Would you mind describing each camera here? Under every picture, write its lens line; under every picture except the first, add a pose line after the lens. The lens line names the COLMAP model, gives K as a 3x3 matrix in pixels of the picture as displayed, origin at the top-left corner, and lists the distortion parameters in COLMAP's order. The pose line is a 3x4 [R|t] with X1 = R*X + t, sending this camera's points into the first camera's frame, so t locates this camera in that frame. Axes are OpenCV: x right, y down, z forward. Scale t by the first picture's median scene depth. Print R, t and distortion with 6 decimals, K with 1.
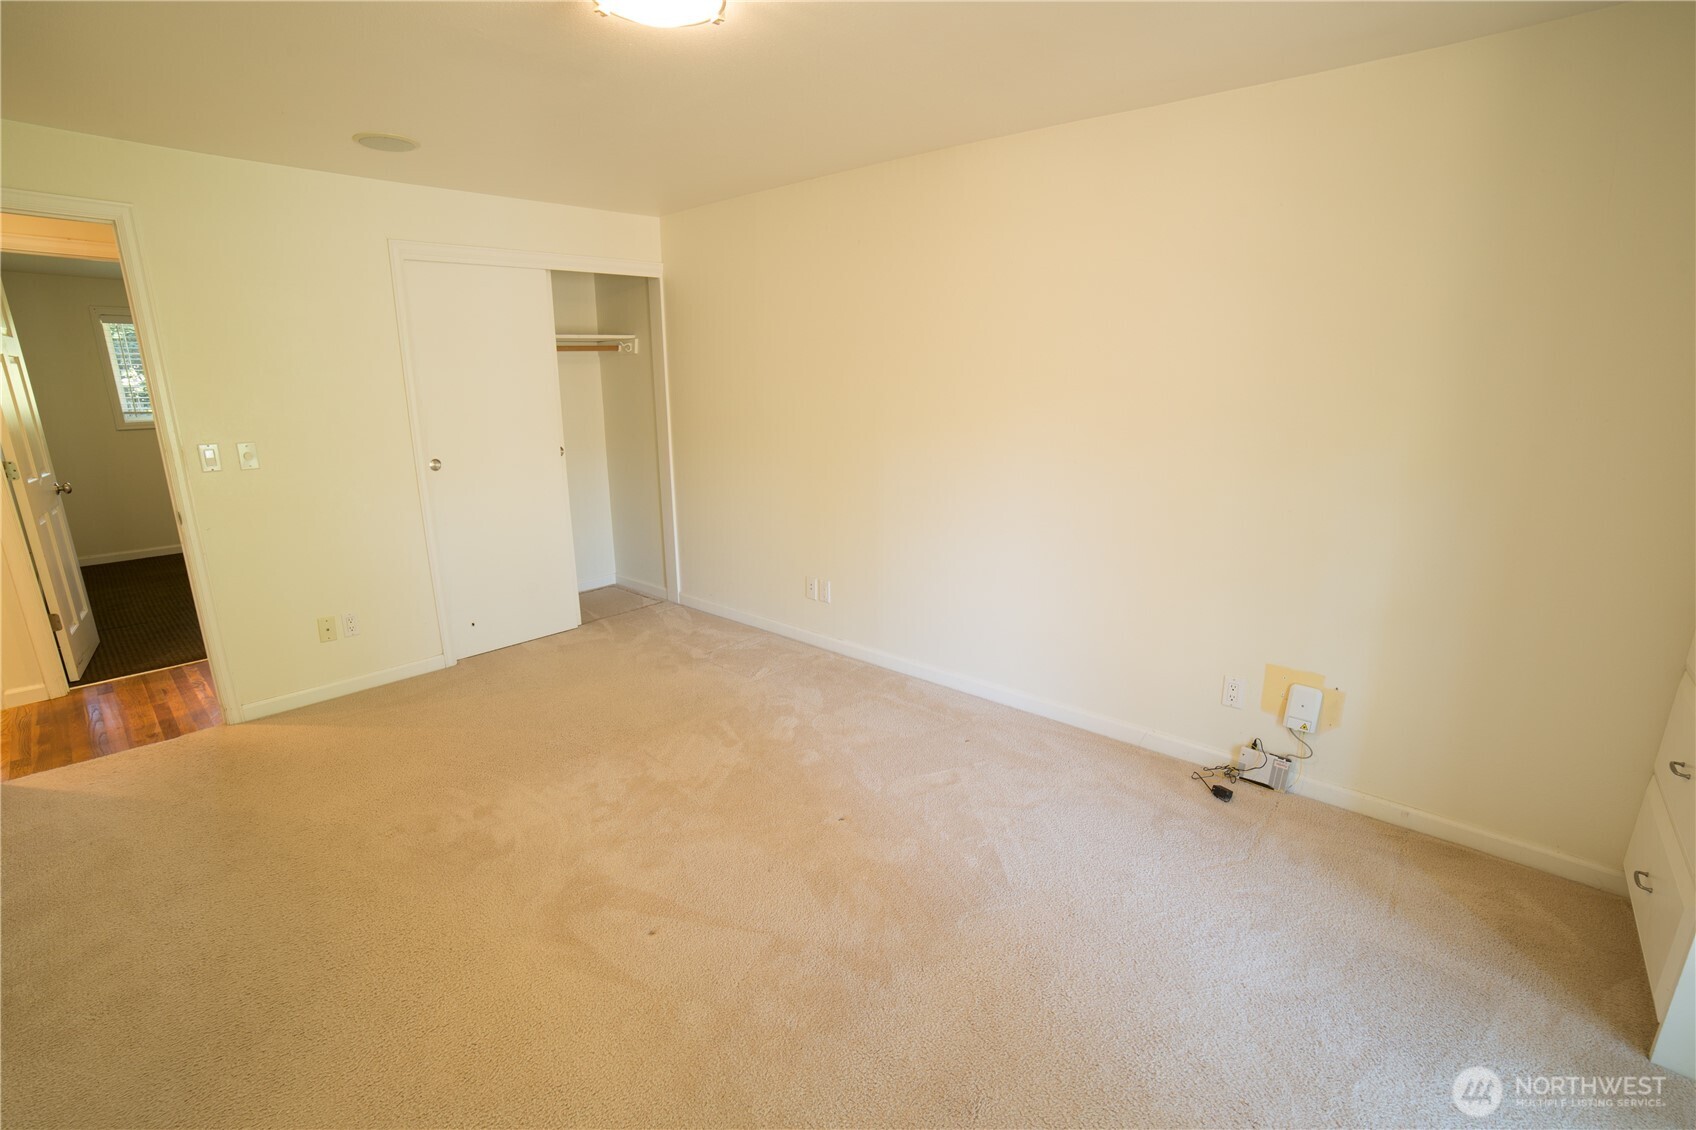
lens RADIAL K [[686.0, 0, 853.5], [0, 686.0, 567.4], [0, 0, 1]] dist [-0.103088, 0.033310]
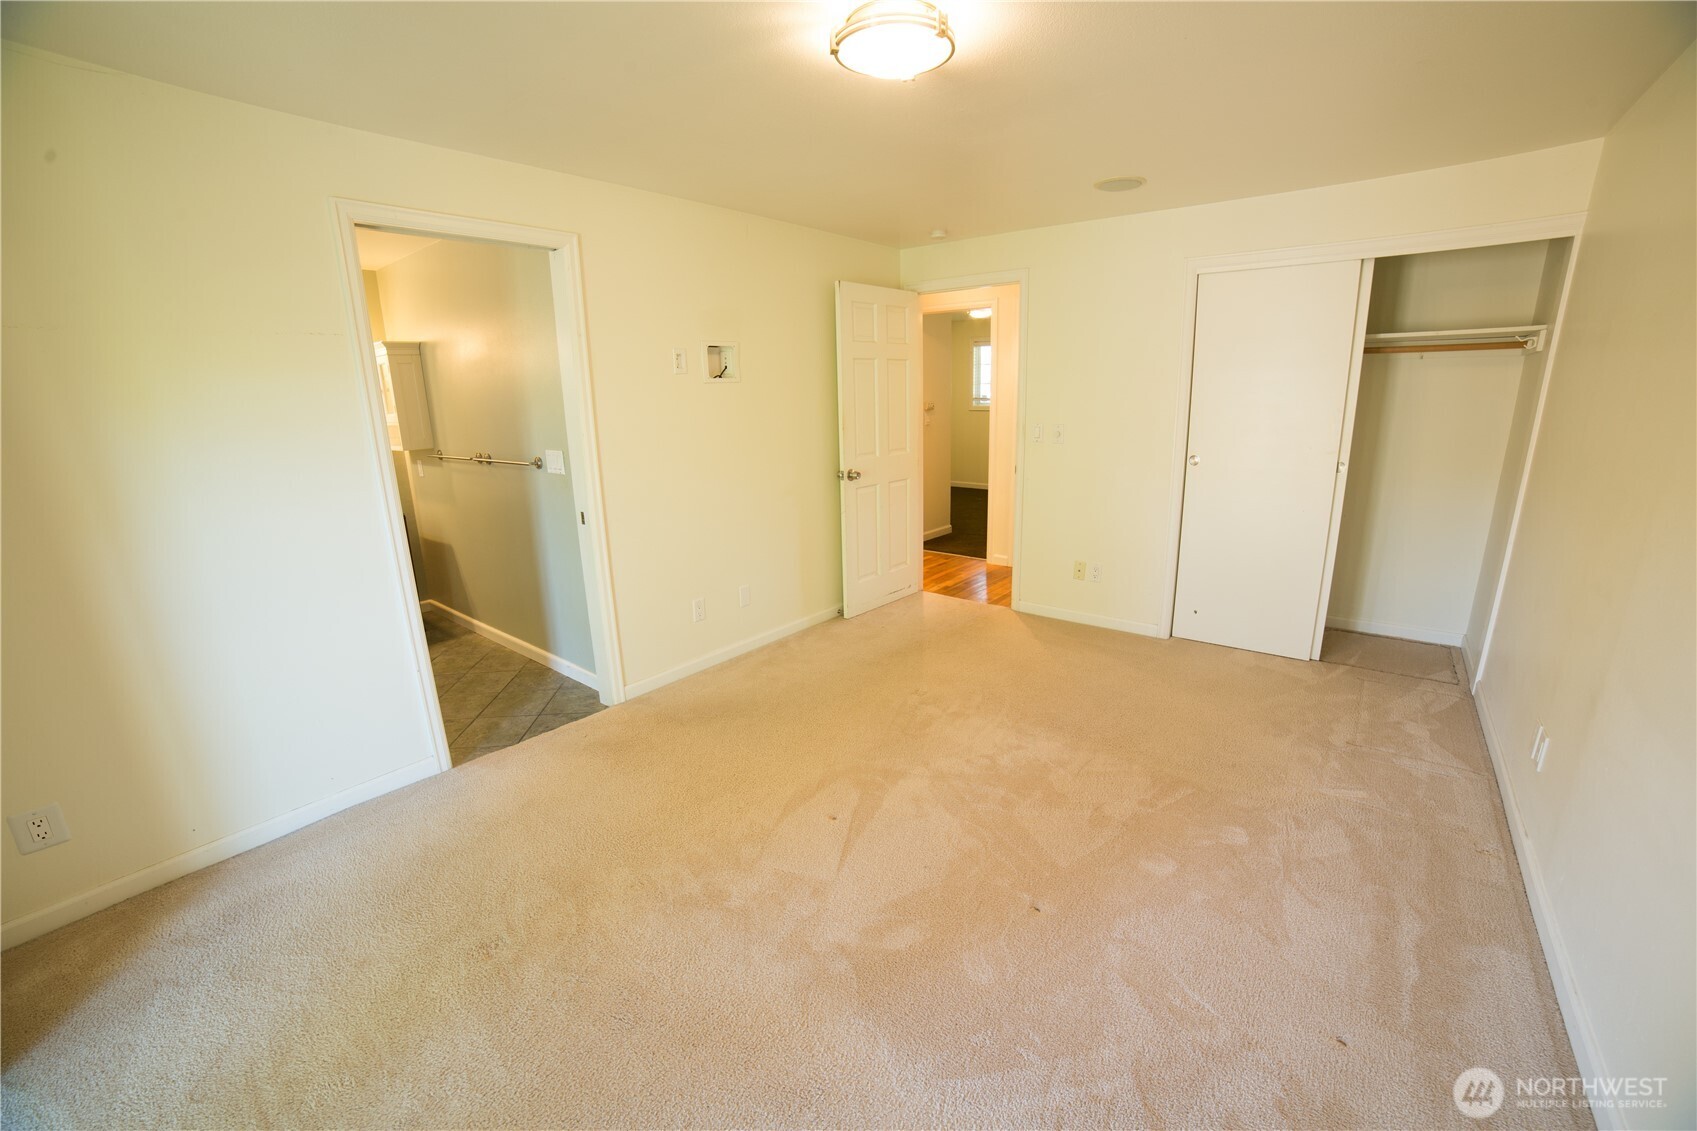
lens RADIAL K [[638.3, 0, 848.5], [0, 638.3, 565.5], [0, 0, 1]] dist [-0.100300, 0.024730]
pose [[0.132248, 0.265059, -0.955120, 0.466187], [-0.242747, 0.942902, 0.228057, -0.124596], [0.961033, 0.201692, 0.189039, 0.436831]]
